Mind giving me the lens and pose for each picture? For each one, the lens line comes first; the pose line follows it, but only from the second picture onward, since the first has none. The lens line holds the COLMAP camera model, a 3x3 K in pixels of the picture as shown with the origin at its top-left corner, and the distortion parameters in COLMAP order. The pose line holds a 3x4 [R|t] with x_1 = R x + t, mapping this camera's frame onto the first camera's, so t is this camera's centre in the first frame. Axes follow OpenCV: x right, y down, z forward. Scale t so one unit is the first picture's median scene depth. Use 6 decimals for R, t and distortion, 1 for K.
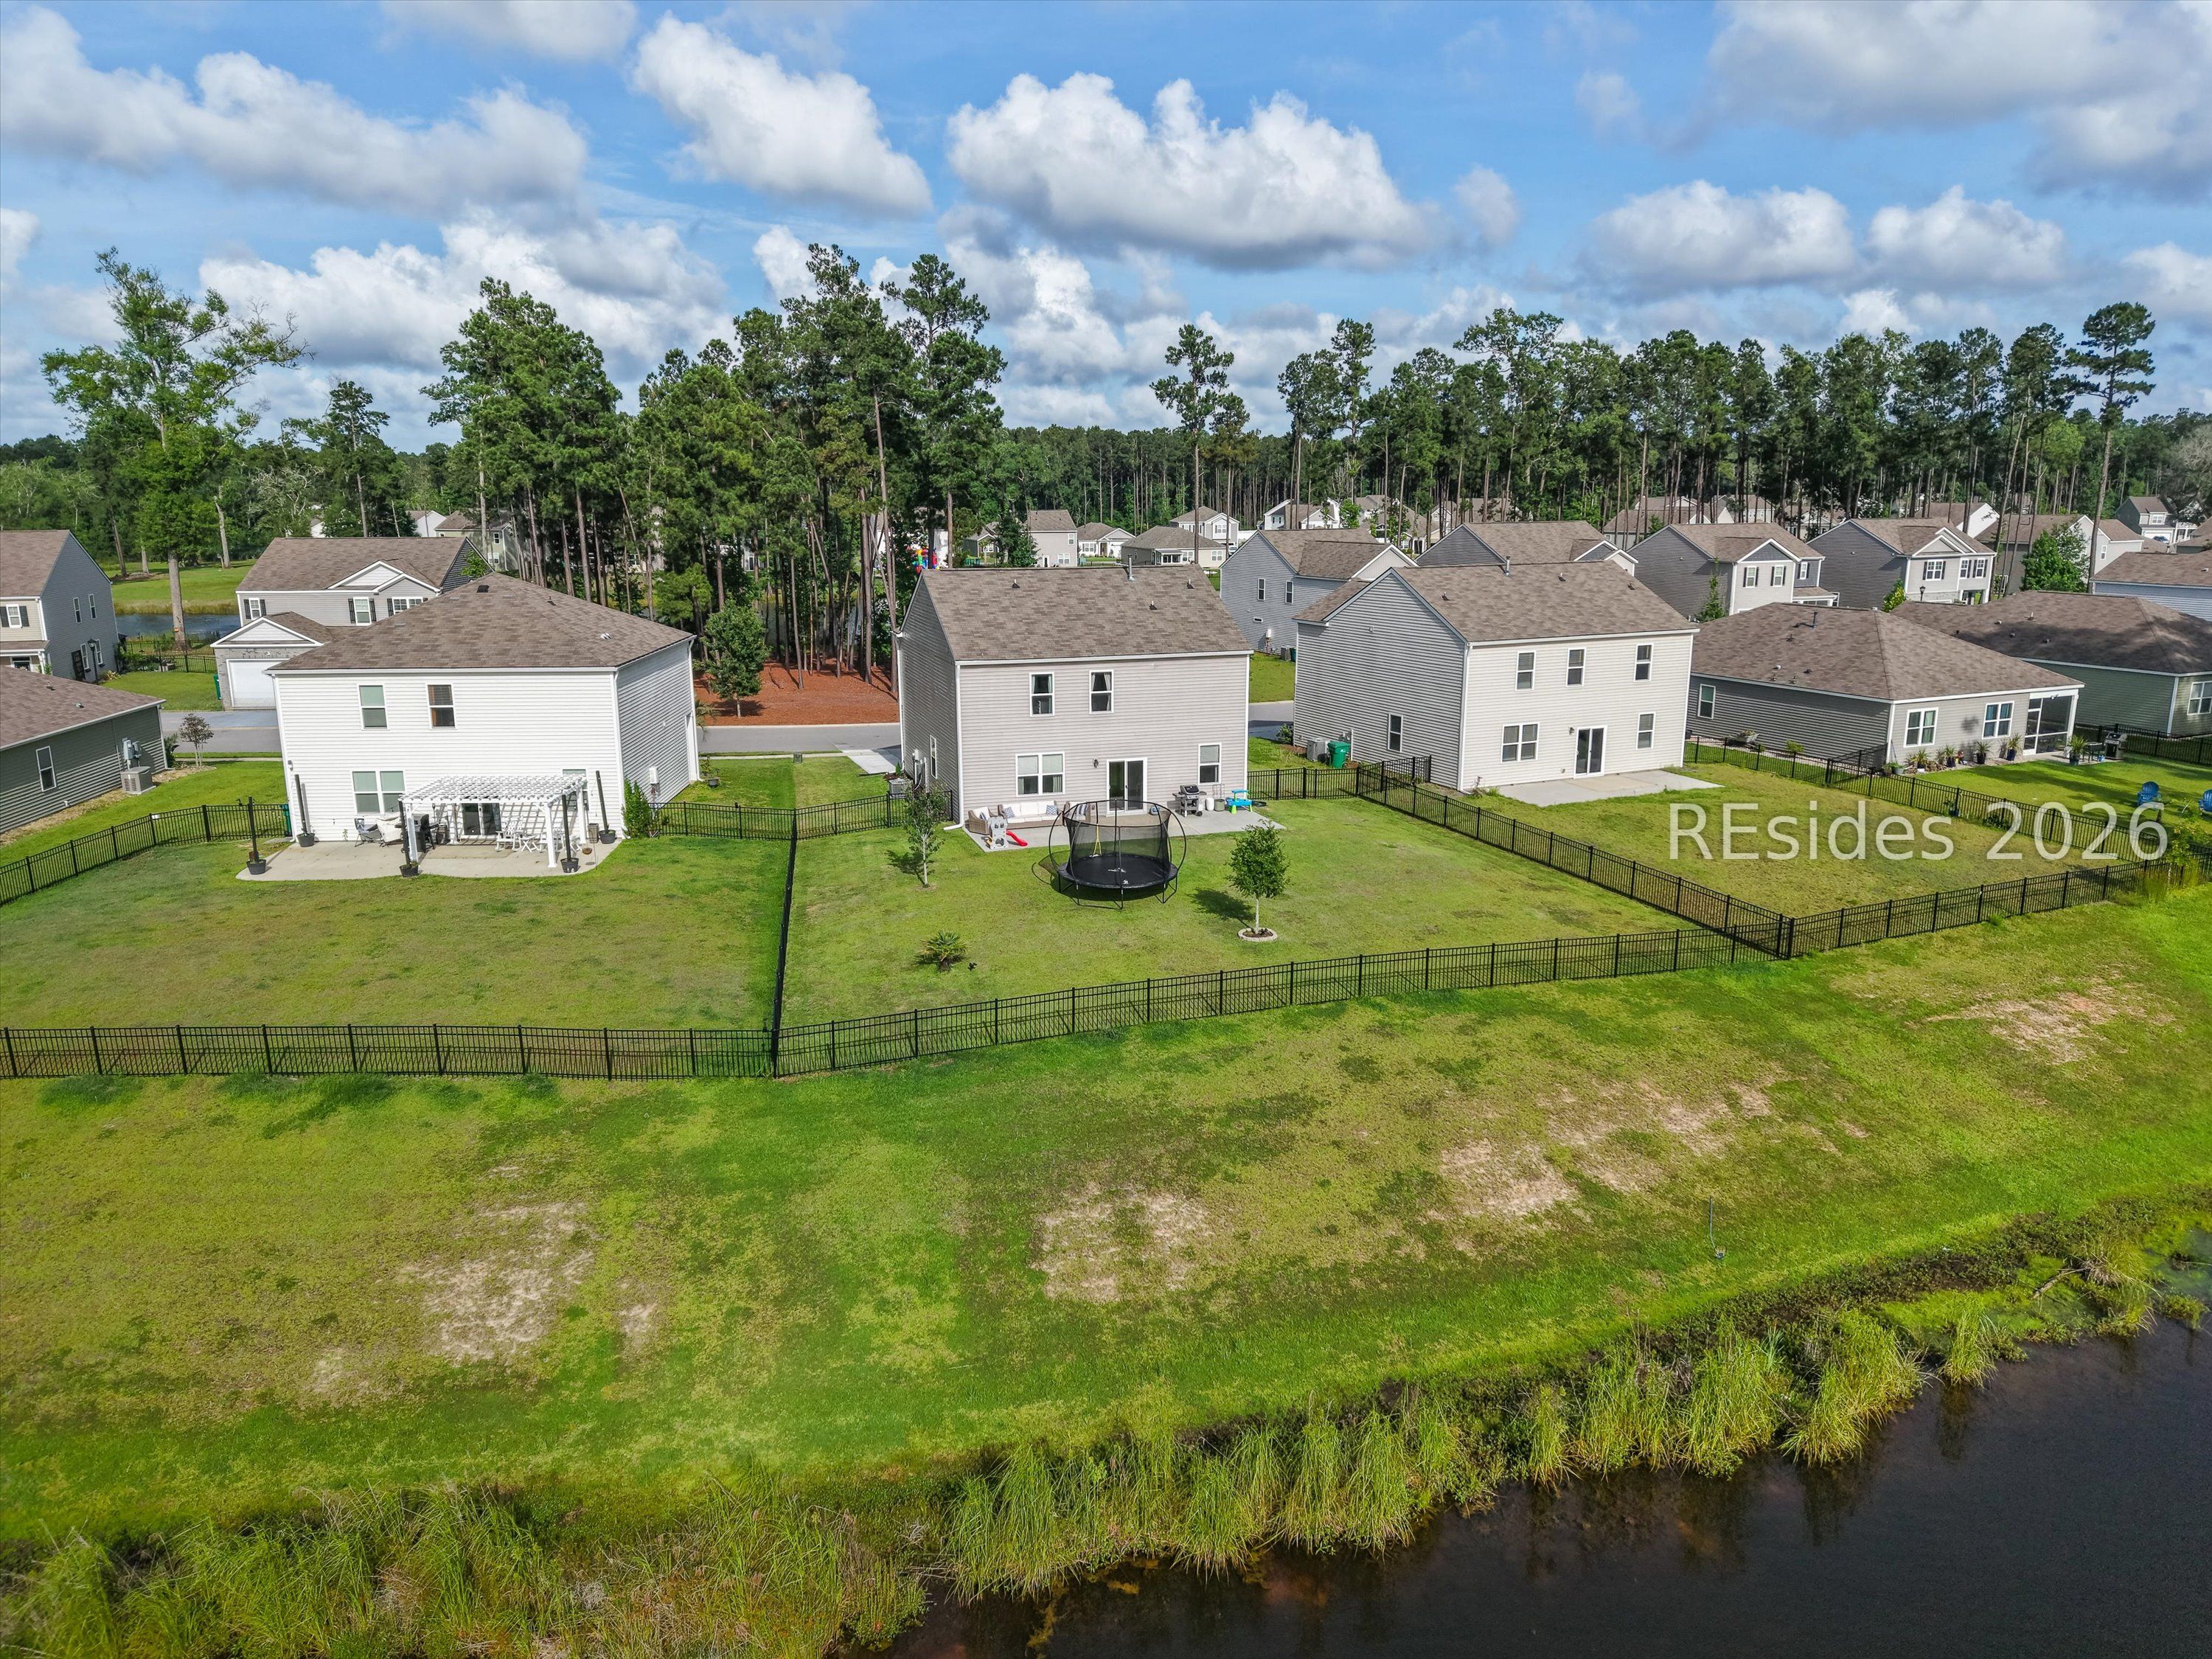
lens RADIAL K [[1499.5, 0, 1106.0], [0, 1499.5, 829.5], [0, 0, 1]] dist [0.006730, 0.002847]
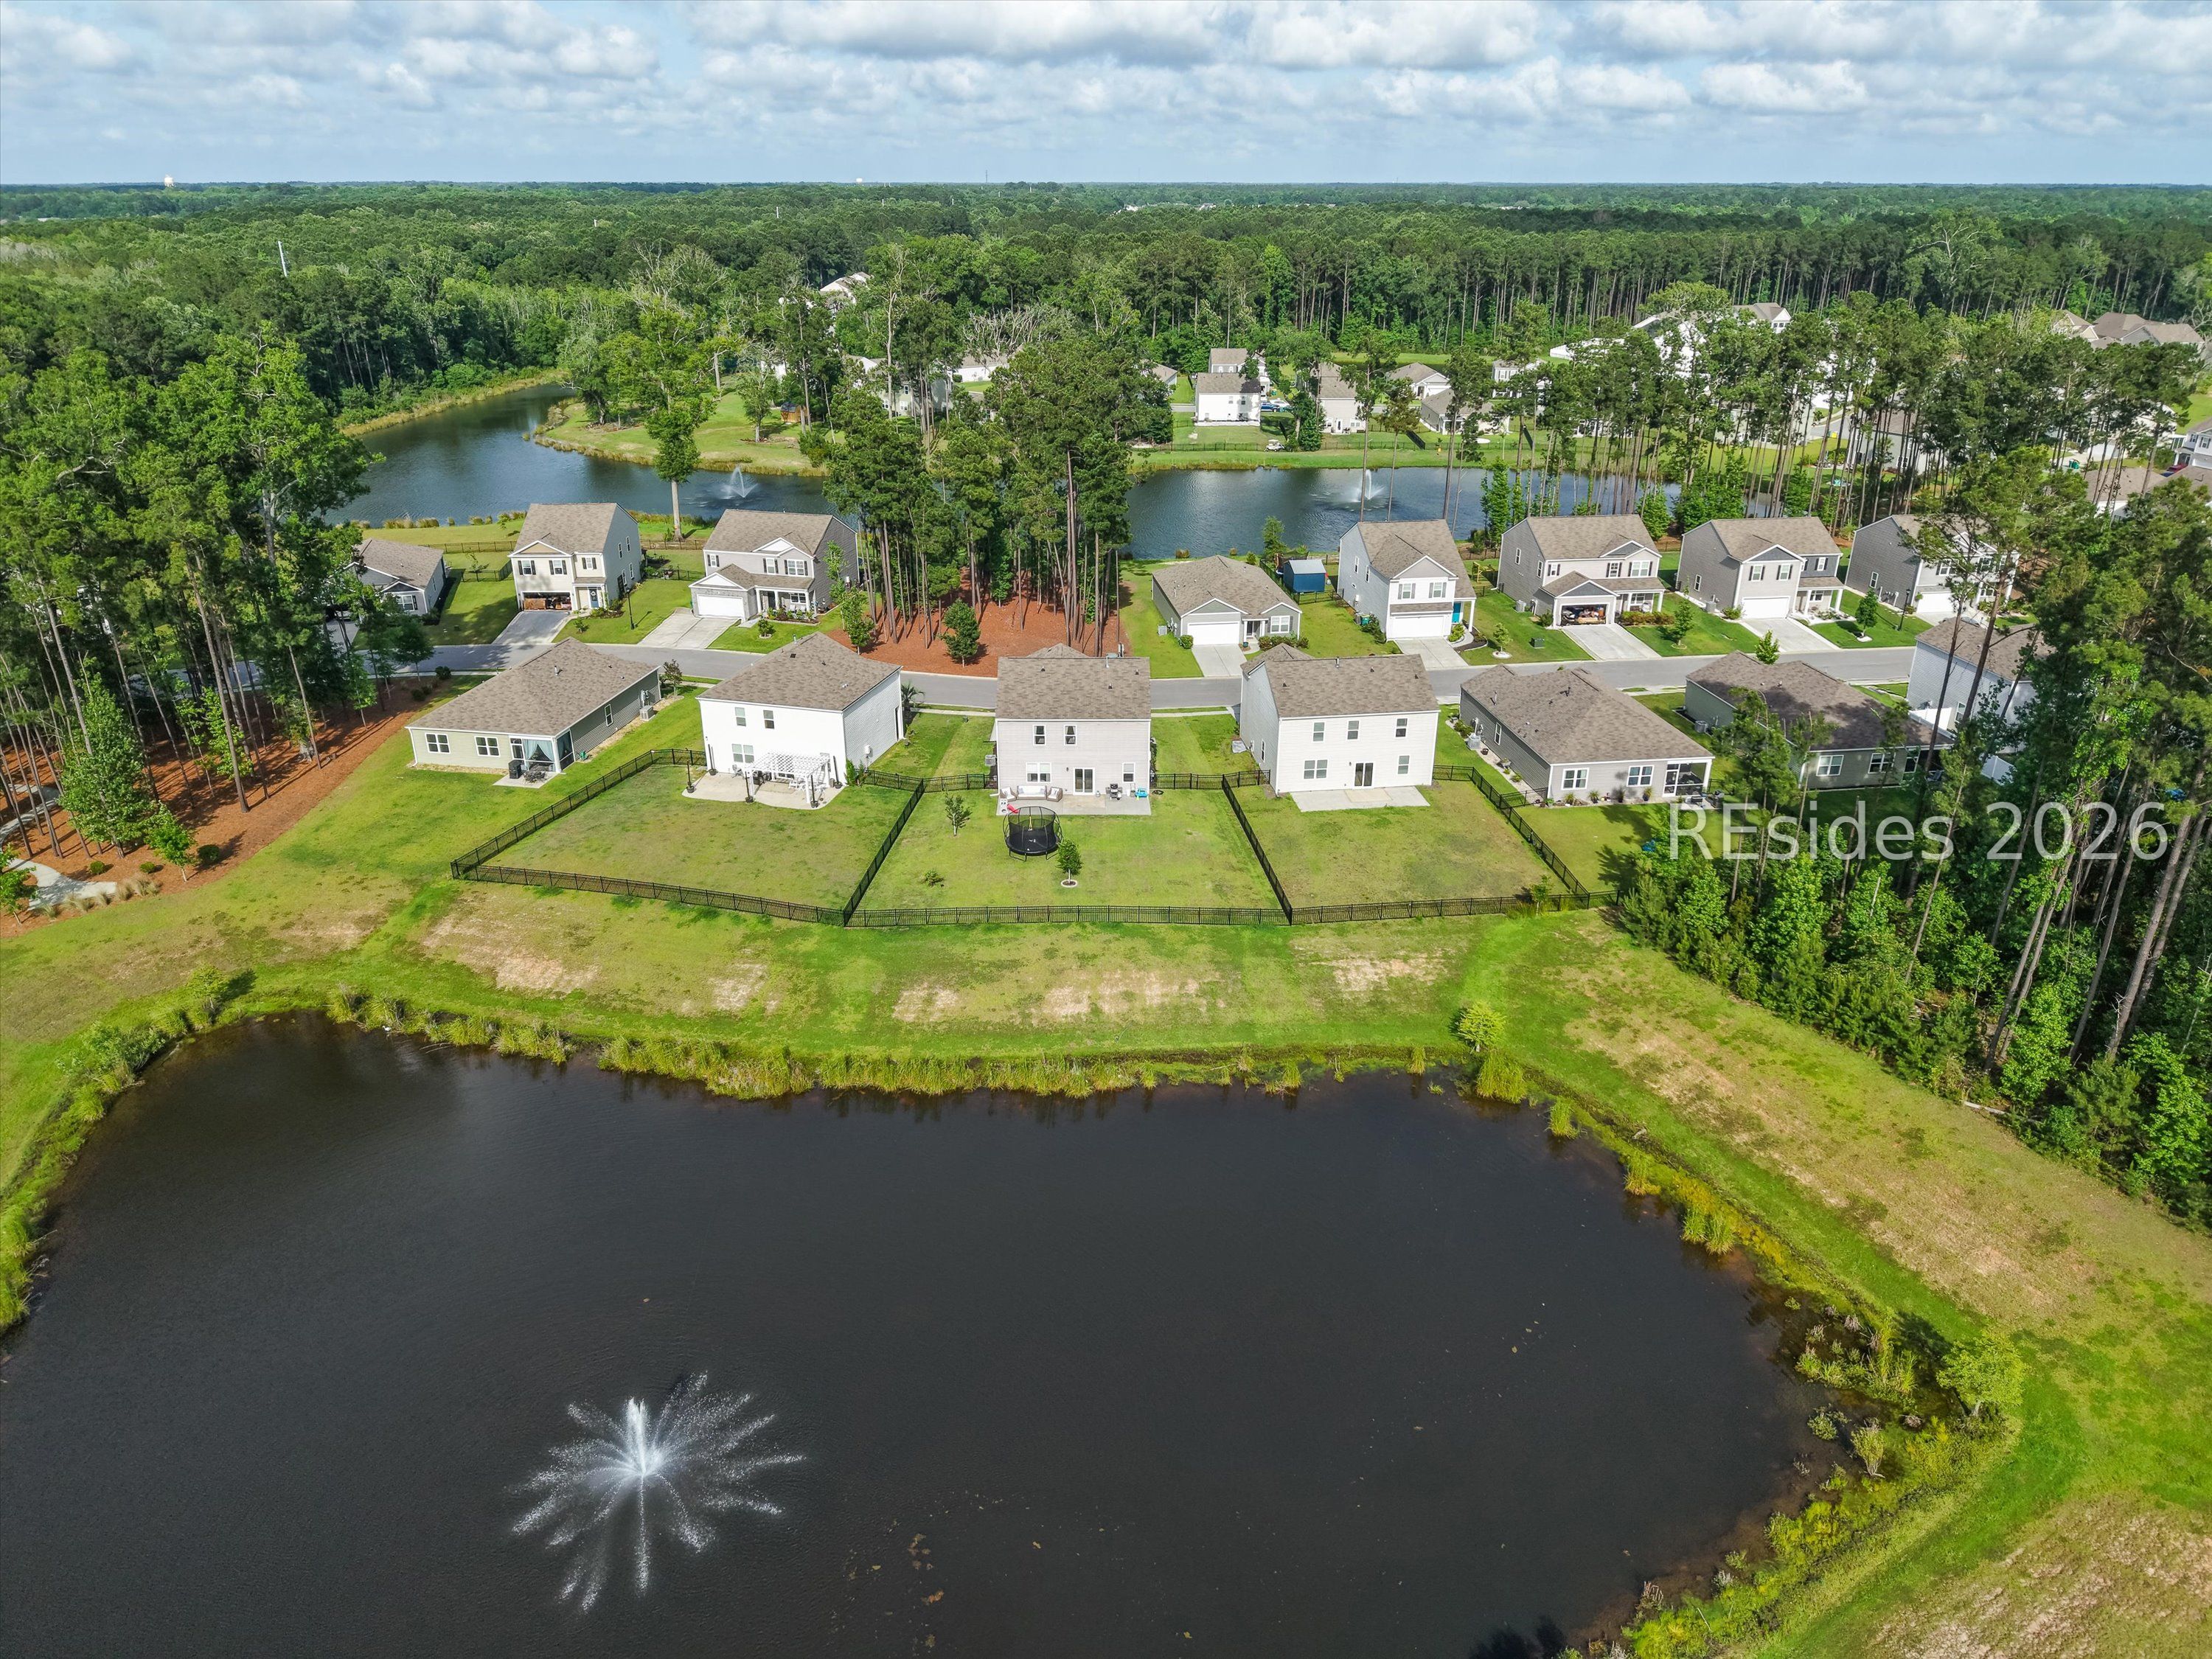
lens RADIAL K [[1471.3, 0, 1106.0], [0, 1471.3, 829.5], [0, 0, 1]] dist [0.101441, 0.000091]
pose [[0.956360, 0.120320, -0.266267, 0.584403], [-0.070253, 0.979235, 0.190166, -0.347999], [0.283618, -0.163161, 0.944954, -0.870470]]
